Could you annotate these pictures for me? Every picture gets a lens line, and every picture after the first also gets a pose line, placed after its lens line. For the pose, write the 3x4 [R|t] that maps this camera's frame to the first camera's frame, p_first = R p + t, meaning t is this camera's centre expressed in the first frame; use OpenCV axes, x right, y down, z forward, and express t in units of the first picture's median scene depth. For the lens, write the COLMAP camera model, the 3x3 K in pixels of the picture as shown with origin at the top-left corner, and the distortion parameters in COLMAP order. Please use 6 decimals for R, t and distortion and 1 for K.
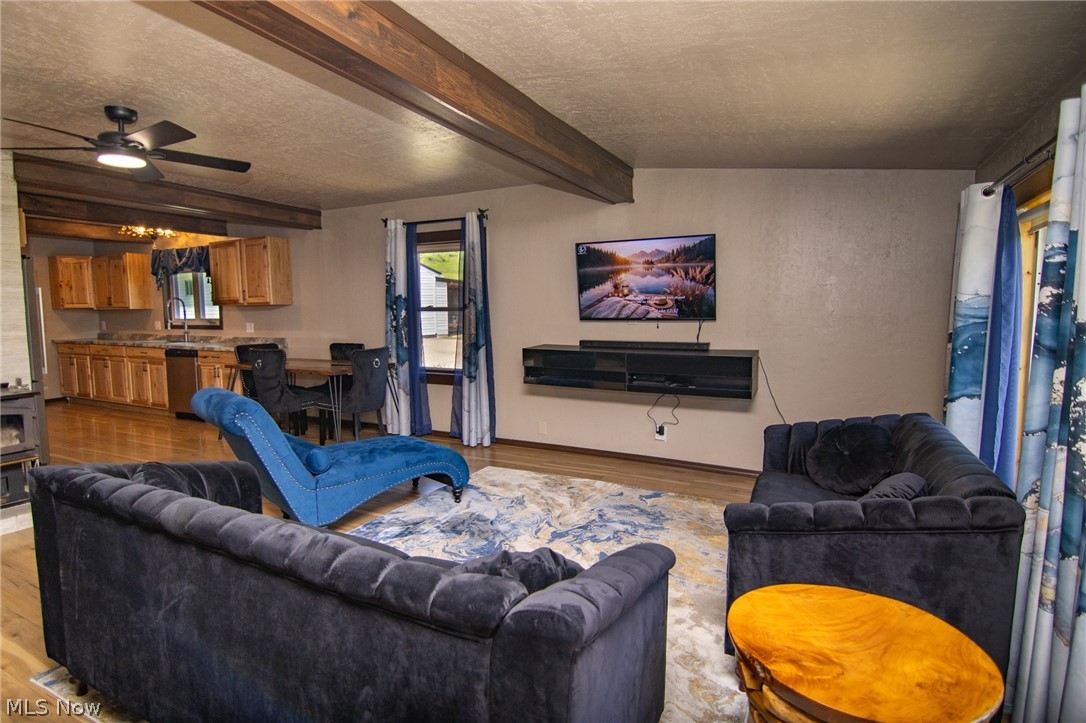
lens RADIAL K [[550.3, 0, 523.1], [0, 550.3, 362.6], [0, 0, 1]] dist [-0.009158, -0.009913]
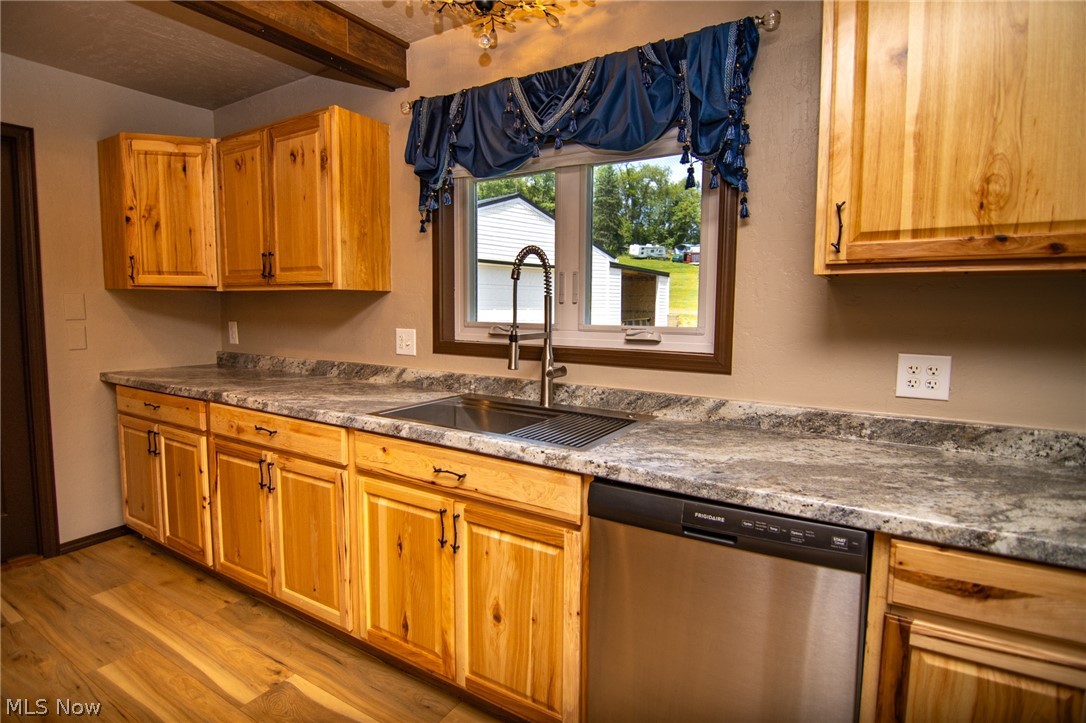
lens RADIAL K [[550.3, 0, 544.2], [0, 550.3, 353.3], [0, 0, 1]] dist [-0.009158, -0.009913]
pose [[0.997123, 0.020707, -0.072921, -0.607150], [-0.021314, 0.999744, -0.007557, -0.065051], [0.072745, 0.009089, 0.997309, 0.731515]]
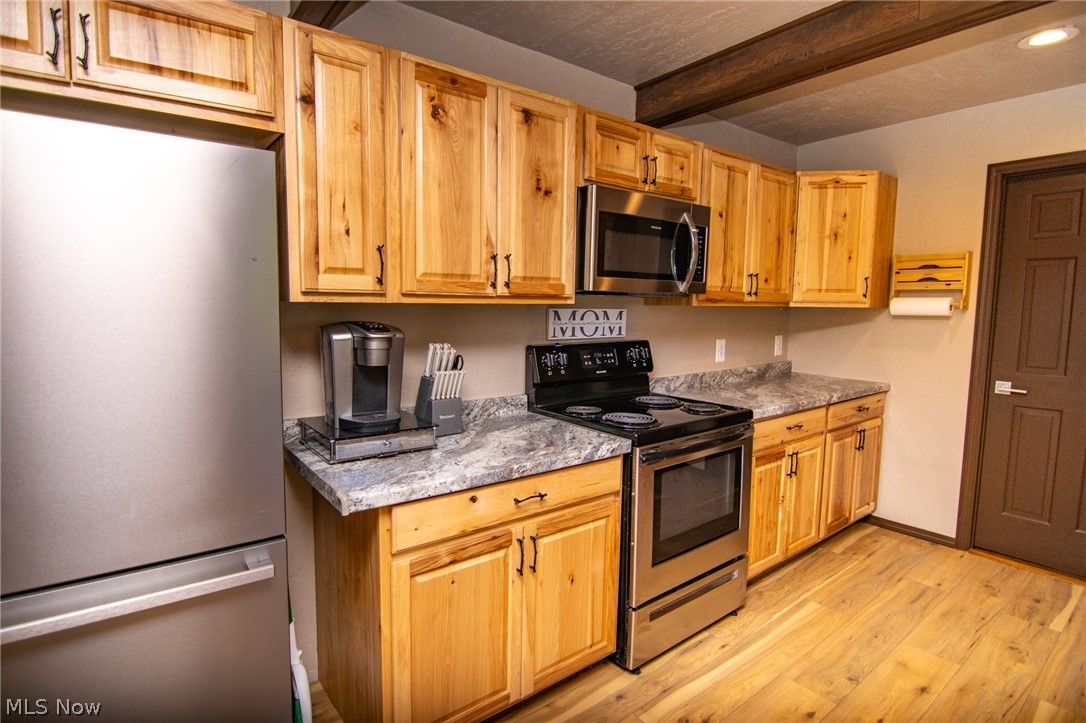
lens RADIAL K [[550.3, 0, 523.3], [0, 550.3, 357.3], [0, 0, 1]] dist [-0.009158, -0.009913]
pose [[-0.432283, 0.086797, -0.897551, -0.512307], [-0.086734, 0.986740, 0.137195, -0.086163], [0.897557, 0.137155, -0.419022, 0.842211]]
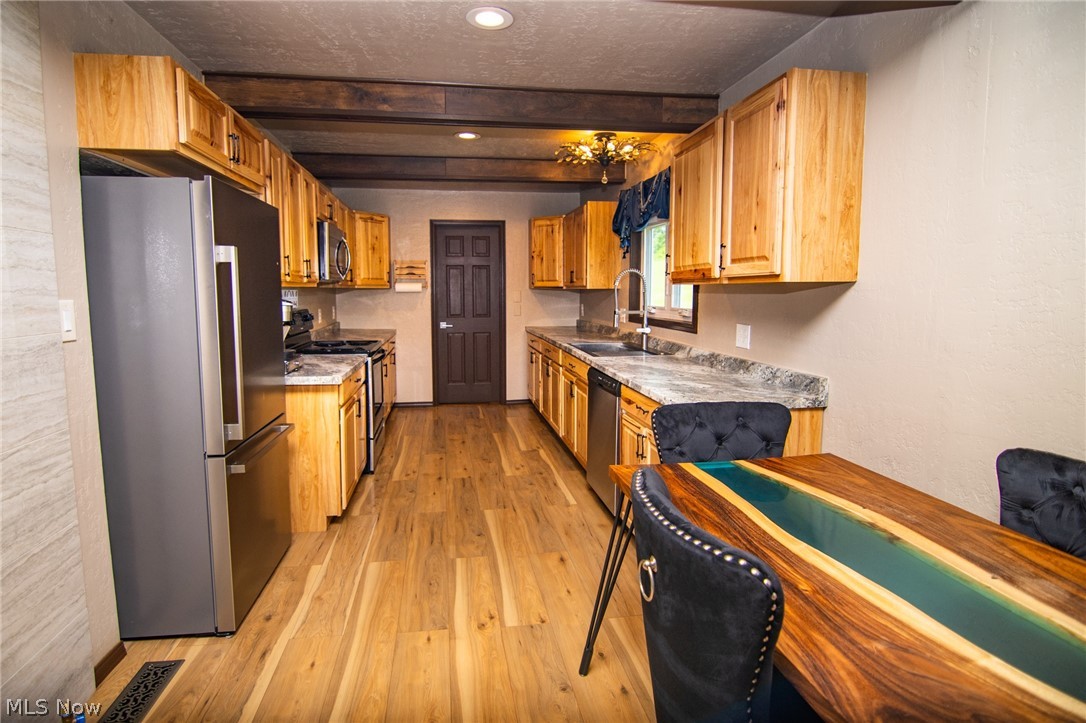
lens RADIAL K [[550.3, 0, 526.6], [0, 550.3, 346.9], [0, 0, 1]] dist [-0.009158, -0.009913]
pose [[0.583578, 0.089211, -0.807142, -0.241150], [-0.076832, 0.995554, 0.054484, -0.062713], [0.808414, 0.030219, 0.587837, 0.588723]]
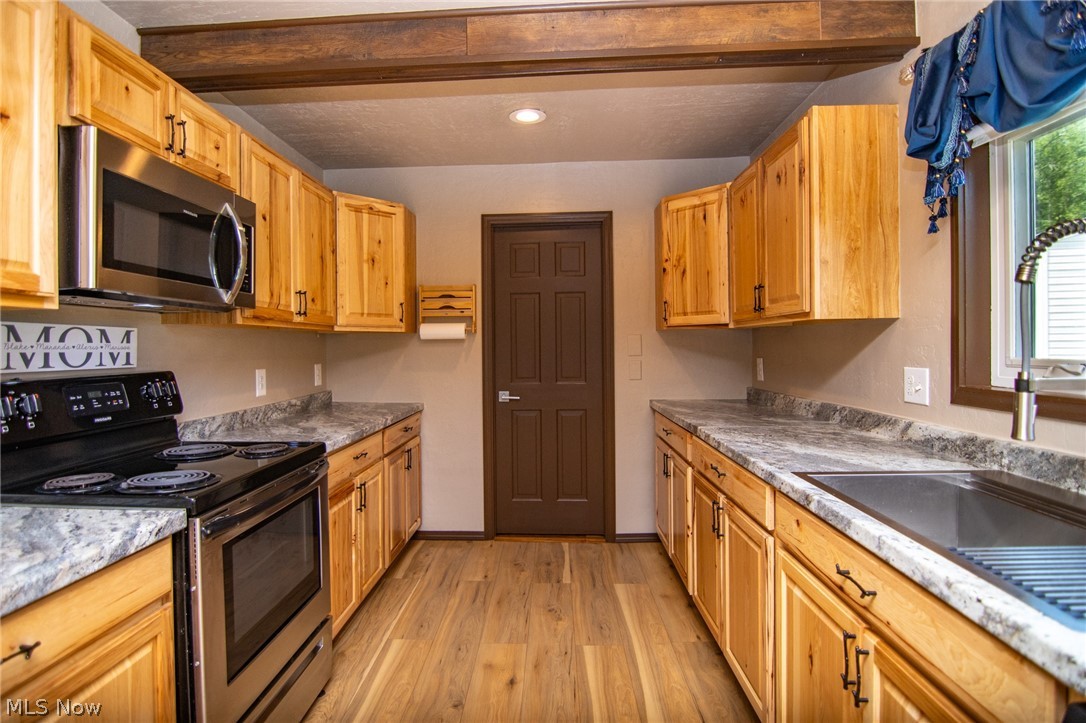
lens RADIAL K [[550.3, 0, 531.2], [0, 550.3, 354.9], [0, 0, 1]] dist [-0.009158, -0.009913]
pose [[0.417597, 0.013749, -0.908528, -0.563626], [-0.074625, 0.997027, -0.019213, -0.069227], [0.905563, 0.075822, 0.417382, 0.806439]]
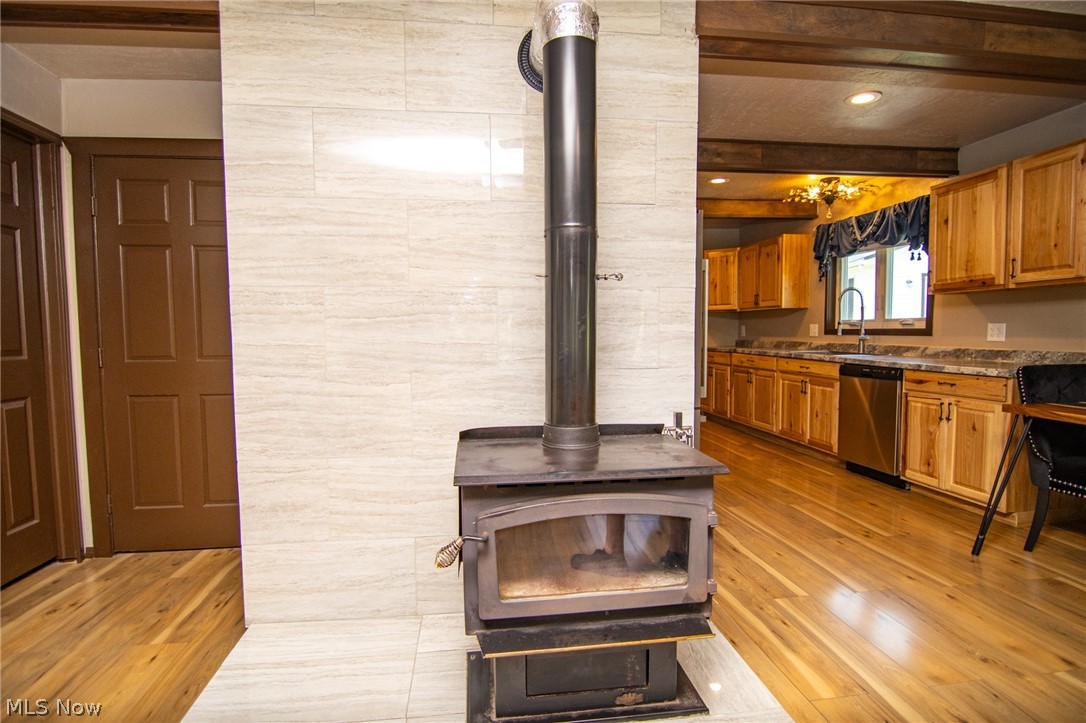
lens RADIAL K [[550.3, 0, 536.6], [0, 550.3, 368.1], [0, 0, 1]] dist [-0.009158, -0.009913]
pose [[0.572390, 0.055181, -0.818123, -0.299974], [-0.067978, 0.997492, 0.019719, -0.007190], [0.817159, 0.044328, 0.574705, 0.300384]]
